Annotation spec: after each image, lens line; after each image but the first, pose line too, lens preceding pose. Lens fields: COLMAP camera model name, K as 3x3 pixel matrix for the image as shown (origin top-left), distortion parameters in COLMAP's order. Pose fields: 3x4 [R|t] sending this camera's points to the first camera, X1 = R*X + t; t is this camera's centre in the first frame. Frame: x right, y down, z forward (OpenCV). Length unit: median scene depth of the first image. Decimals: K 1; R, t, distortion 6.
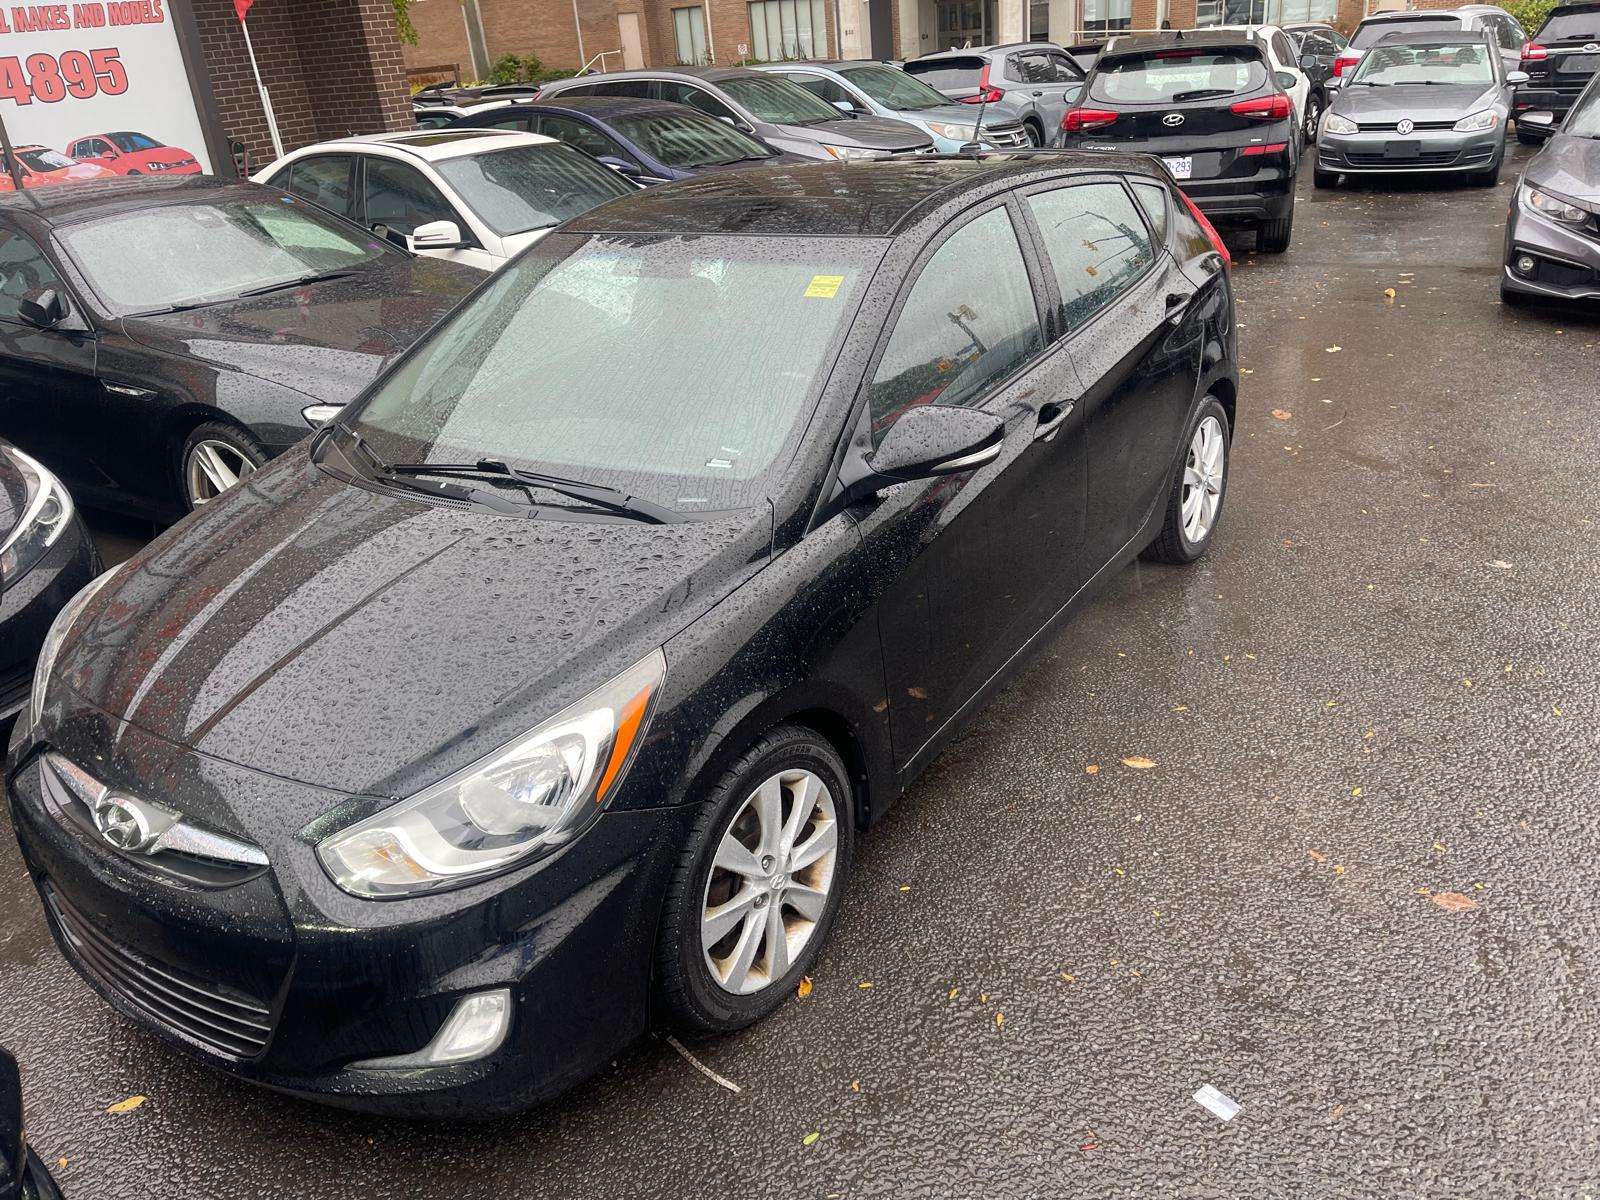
lens RADIAL K [[1194.4, 0, 818.2], [0, 1194.4, 609.2], [0, 0, 1]] dist [0.083245, -0.110584]
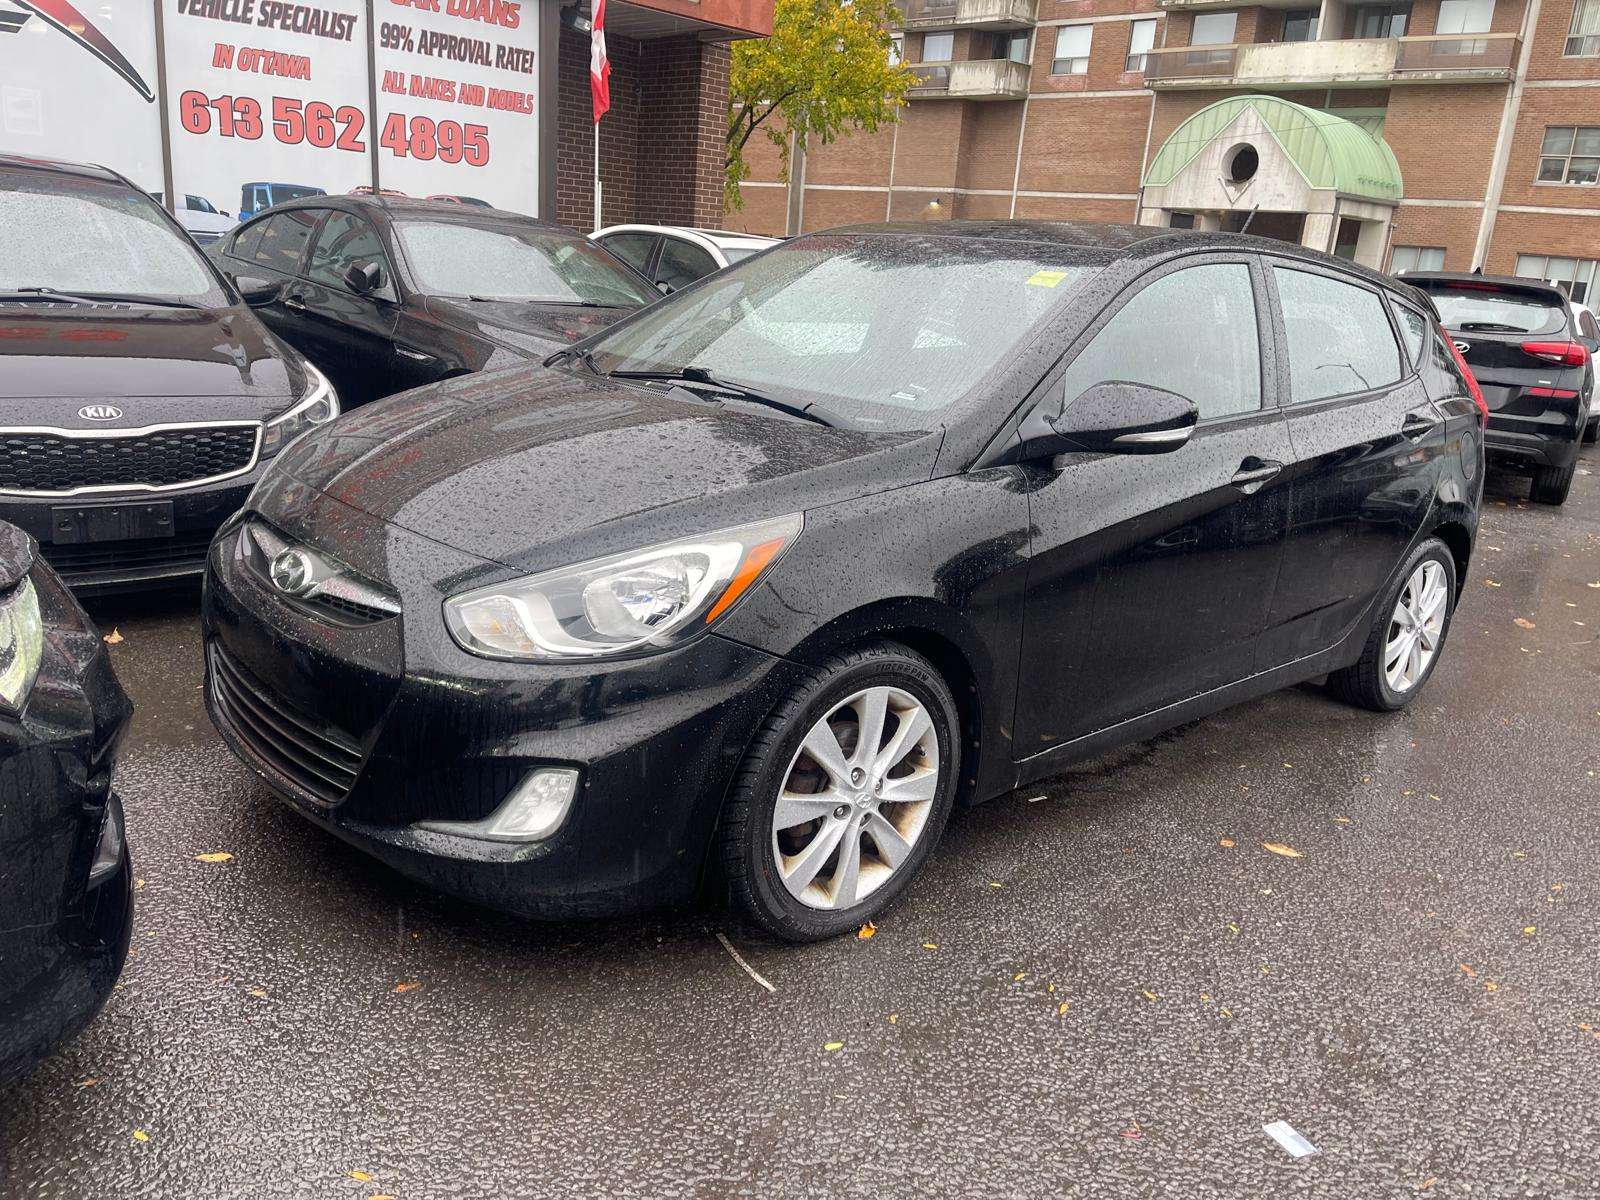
lens RADIAL K [[1191.2, 0, 795.5], [0, 1191.2, 619.8], [0, 0, 1]] dist [0.097886, -0.134740]
pose [[0.958115, 0.214308, -0.189965, 0.063068], [-0.239922, 0.962862, -0.123829, 0.208877], [0.156373, 0.164219, 0.973950, 0.022384]]
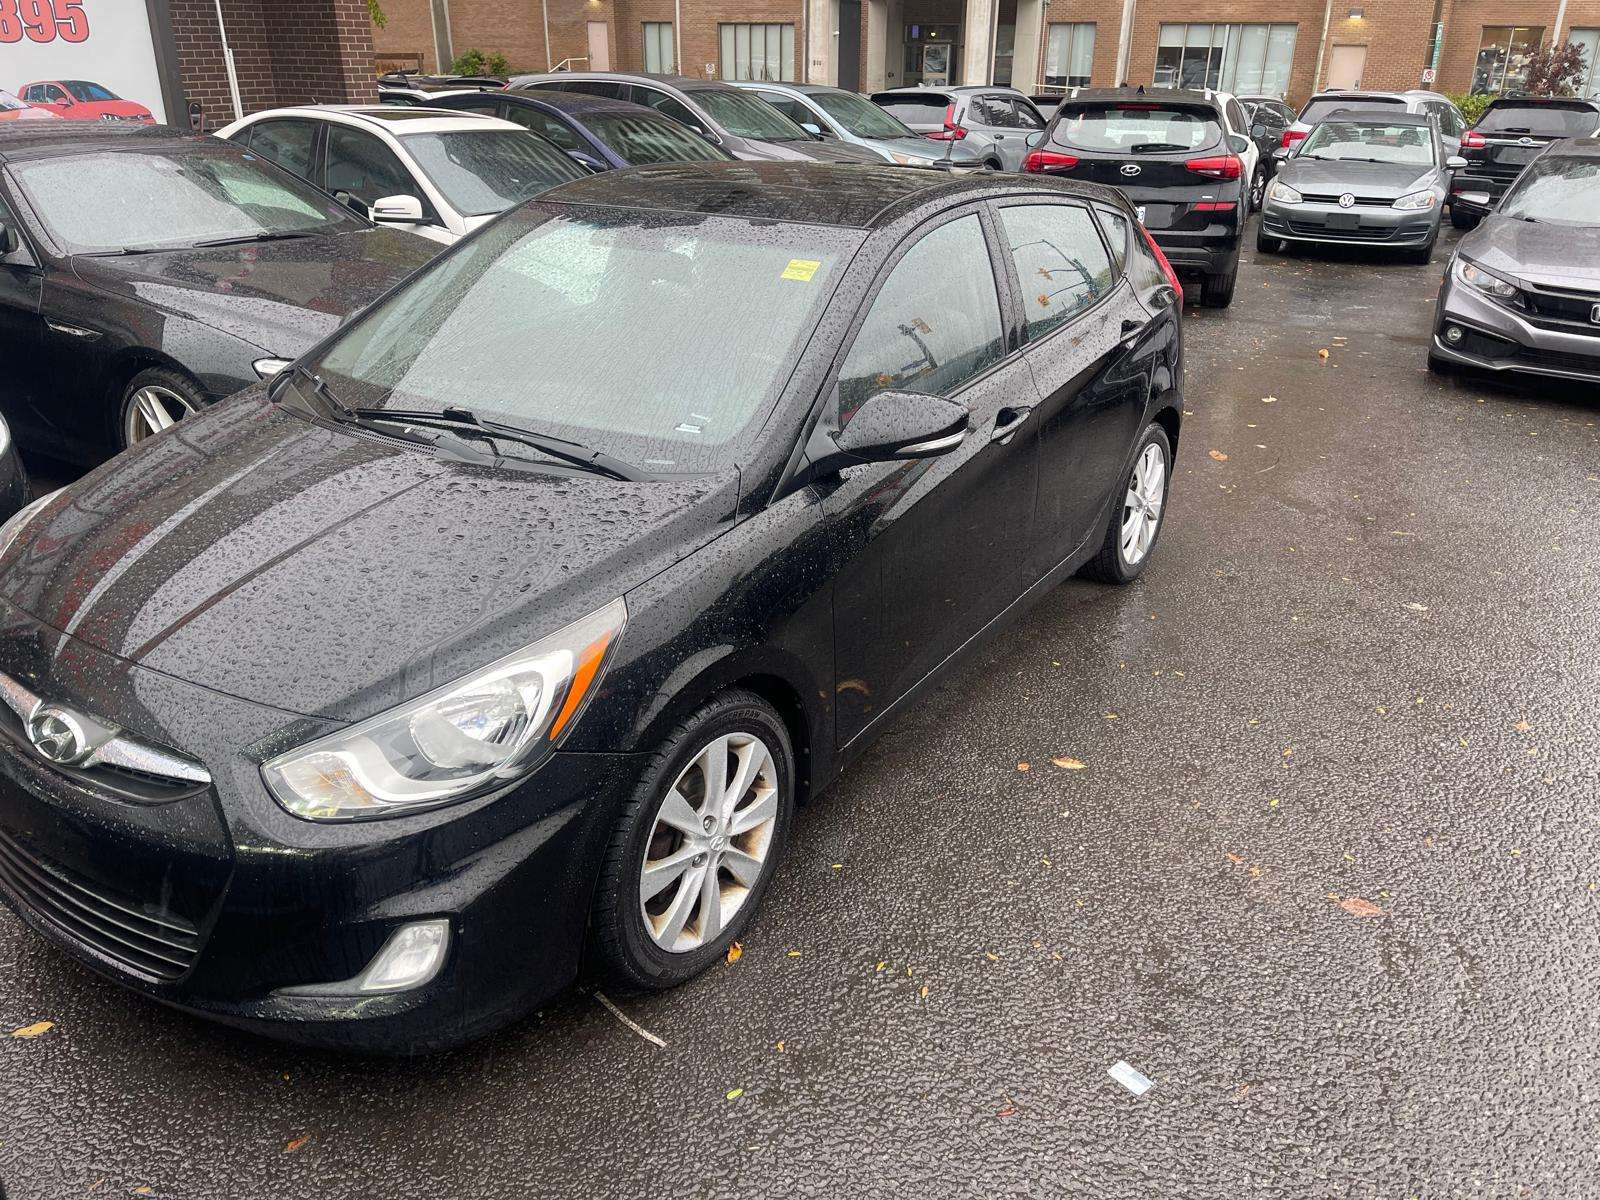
lens RADIAL K [[1194.4, 0, 818.2], [0, 1194.4, 609.2], [0, 0, 1]] dist [0.083245, -0.110584]
pose [[0.995526, 0.072984, 0.060010, -0.022881], [-0.071727, 0.997163, -0.022847, 0.045194], [-0.061507, 0.018440, 0.997936, -0.016289]]
